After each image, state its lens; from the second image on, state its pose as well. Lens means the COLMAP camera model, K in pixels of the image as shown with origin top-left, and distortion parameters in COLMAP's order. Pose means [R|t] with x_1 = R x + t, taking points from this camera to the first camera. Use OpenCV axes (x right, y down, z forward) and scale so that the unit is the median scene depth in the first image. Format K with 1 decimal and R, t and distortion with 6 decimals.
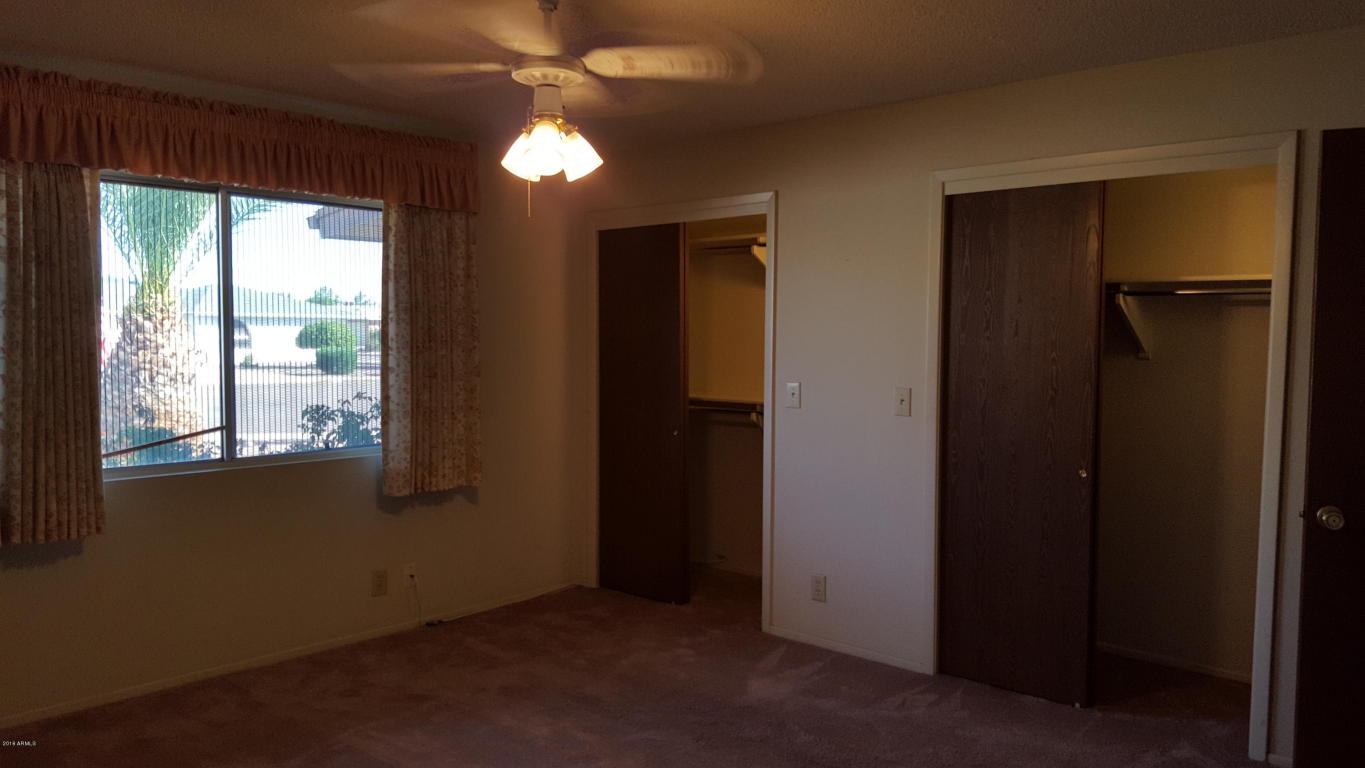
lens RADIAL K [[1012.3, 0, 684.0], [0, 1012.3, 382.0], [0, 0, 1]] dist [0.075677, -0.114194]
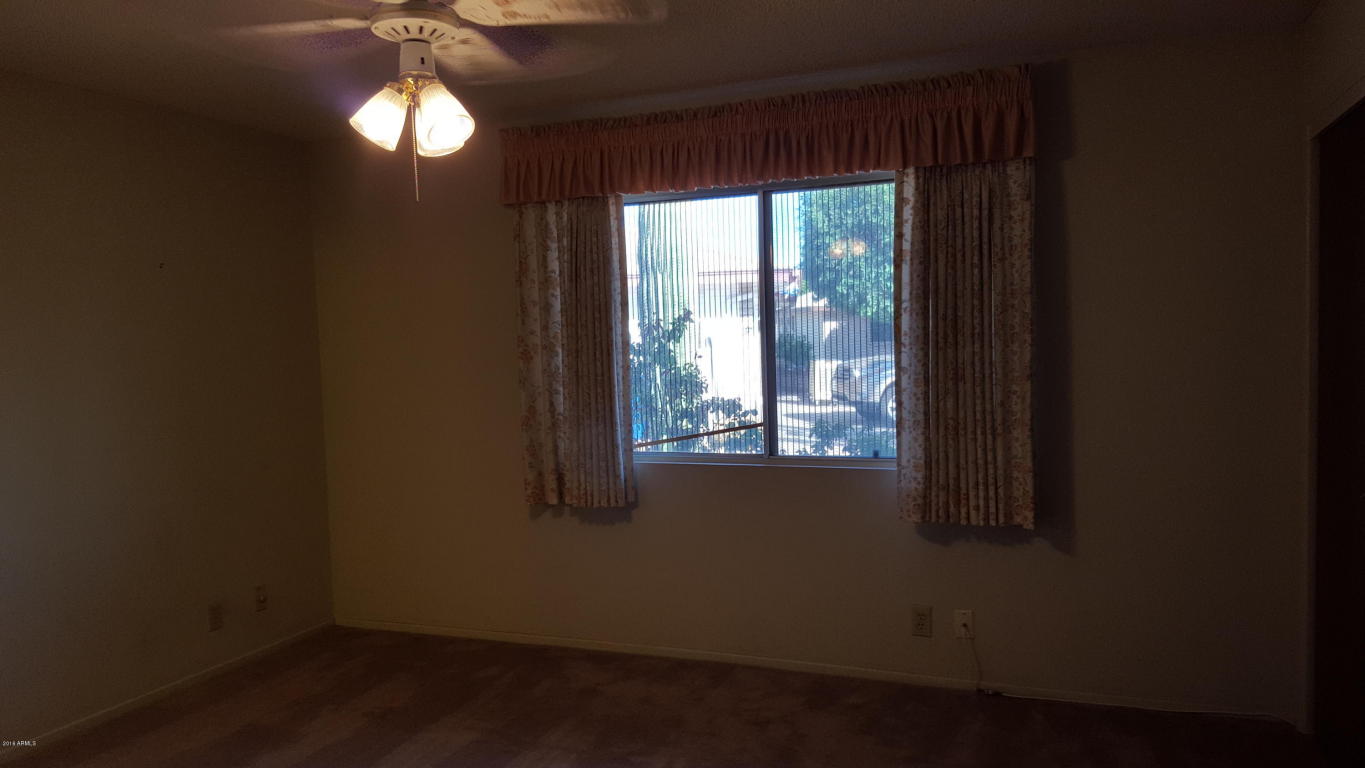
lens RADIAL K [[1012.3, 0, 682.4], [0, 1012.3, 390.5], [0, 0, 1]] dist [0.075677, -0.114194]
pose [[0.318775, 0.037579, -0.947085, 0.445770], [-0.014367, 0.999290, 0.034815, -0.021835], [0.947721, 0.002509, 0.319089, 0.562710]]
